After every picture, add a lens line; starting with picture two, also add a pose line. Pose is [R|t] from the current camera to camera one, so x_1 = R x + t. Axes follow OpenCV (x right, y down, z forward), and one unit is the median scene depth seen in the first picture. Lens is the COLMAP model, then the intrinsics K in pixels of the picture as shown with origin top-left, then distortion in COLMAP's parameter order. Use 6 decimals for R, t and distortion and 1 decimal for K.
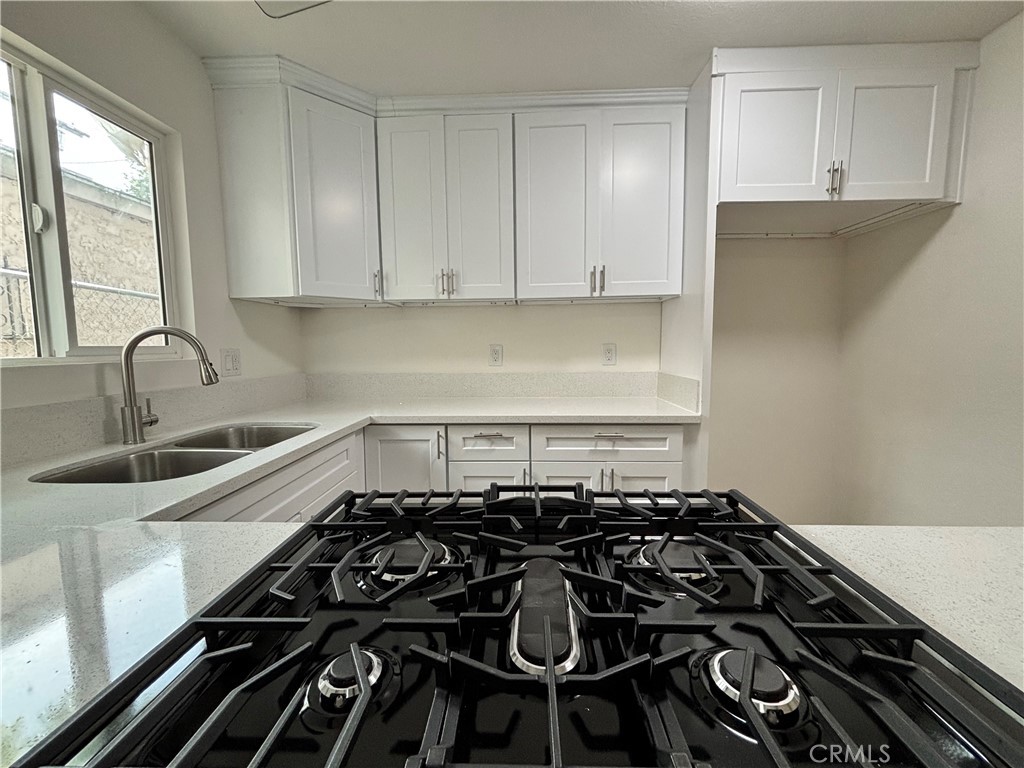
lens RADIAL K [[417.6, 0, 514.5], [0, 417.6, 380.2], [0, 0, 1]] dist [0.012495, -0.010091]
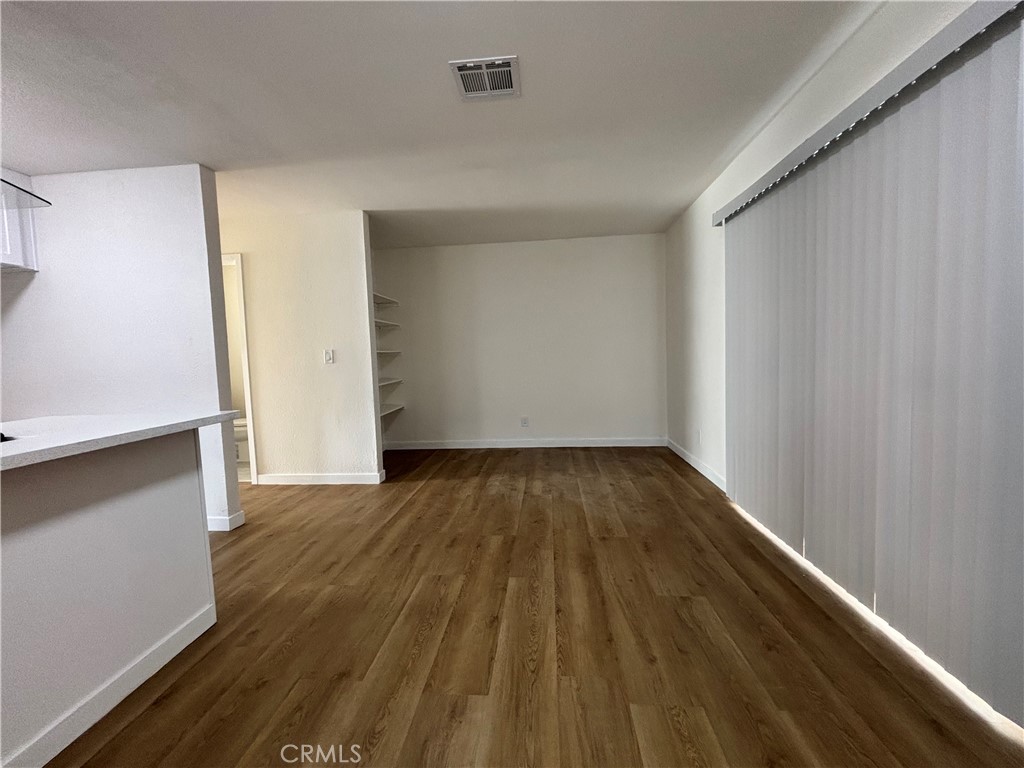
lens RADIAL K [[413.6, 0, 510.5], [0, 413.6, 385.2], [0, 0, 1]] dist [-0.001628, -0.000163]
pose [[0.059460, -0.077173, 0.995243, -0.411617], [0.128109, 0.989353, 0.069063, 0.127975], [-0.989976, 0.123393, 0.068713, -0.782821]]
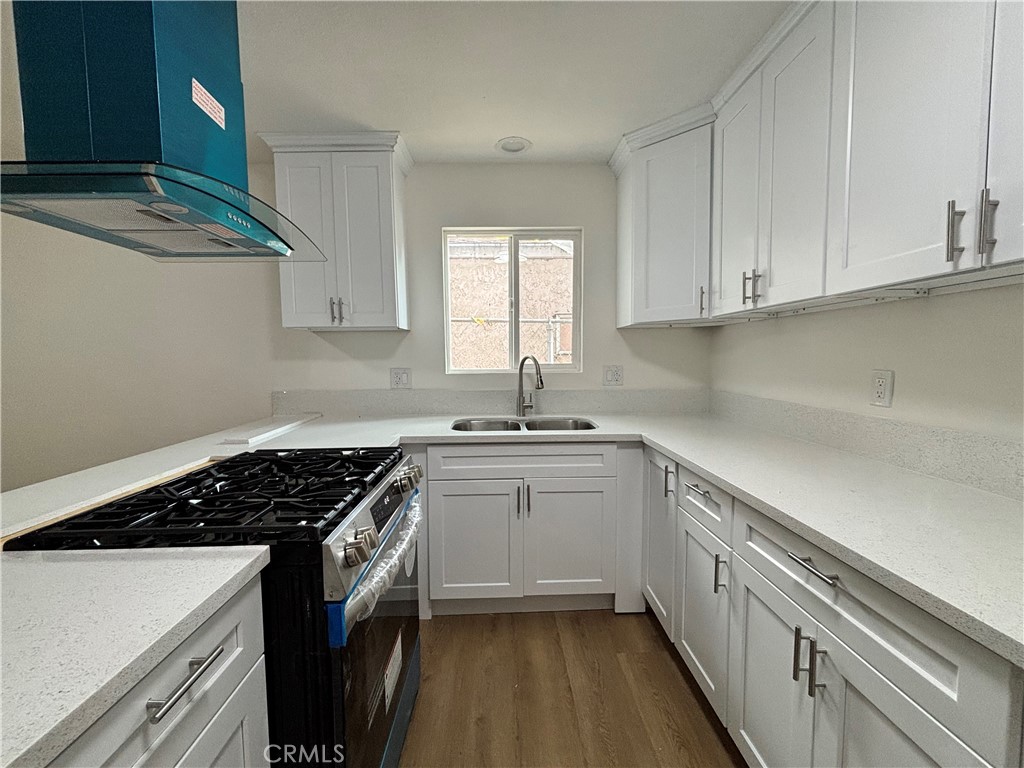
lens RADIAL K [[413.6, 0, 510.5], [0, 413.6, 385.2], [0, 0, 1]] dist [-0.001628, -0.000163]
pose [[0.056510, 0.081425, -0.995076, 0.648568], [-0.079137, 0.993898, 0.076835, -0.088316], [0.995261, 0.074406, 0.062609, 0.583009]]
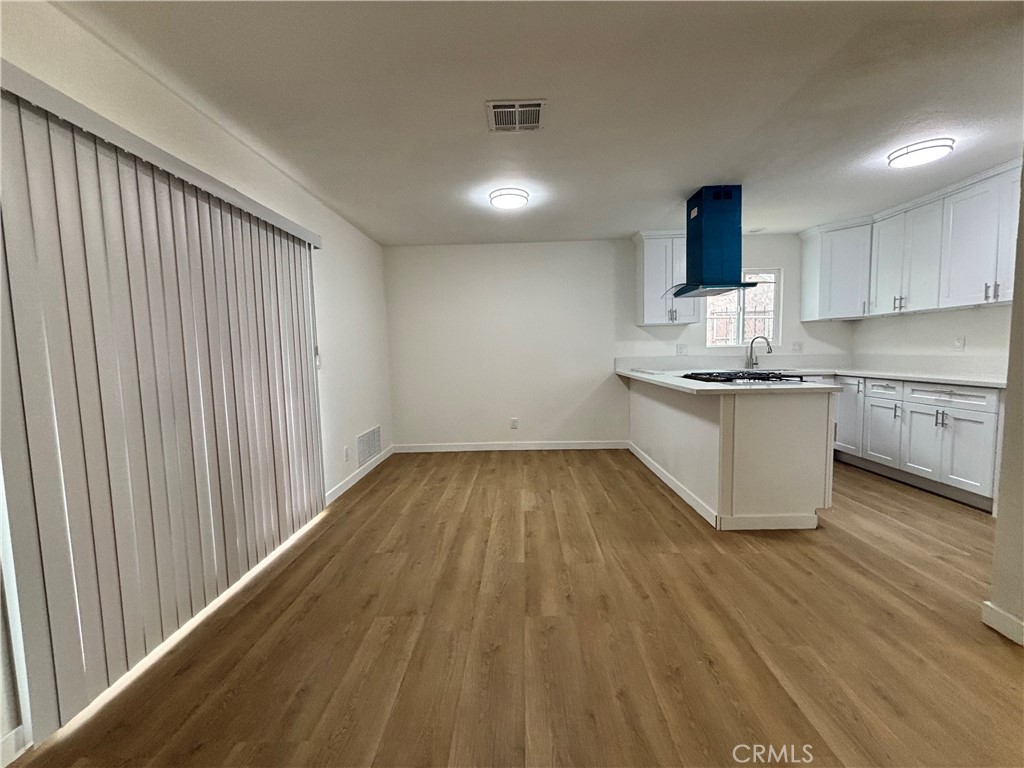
lens RADIAL K [[413.6, 0, 510.5], [0, 413.6, 385.2], [0, 0, 1]] dist [-0.001628, -0.000163]
pose [[-0.000723, 0.090191, -0.995924, 1.821603], [-0.067658, 0.993638, 0.090033, 0.076779], [0.997708, 0.067447, 0.005384, -0.724519]]
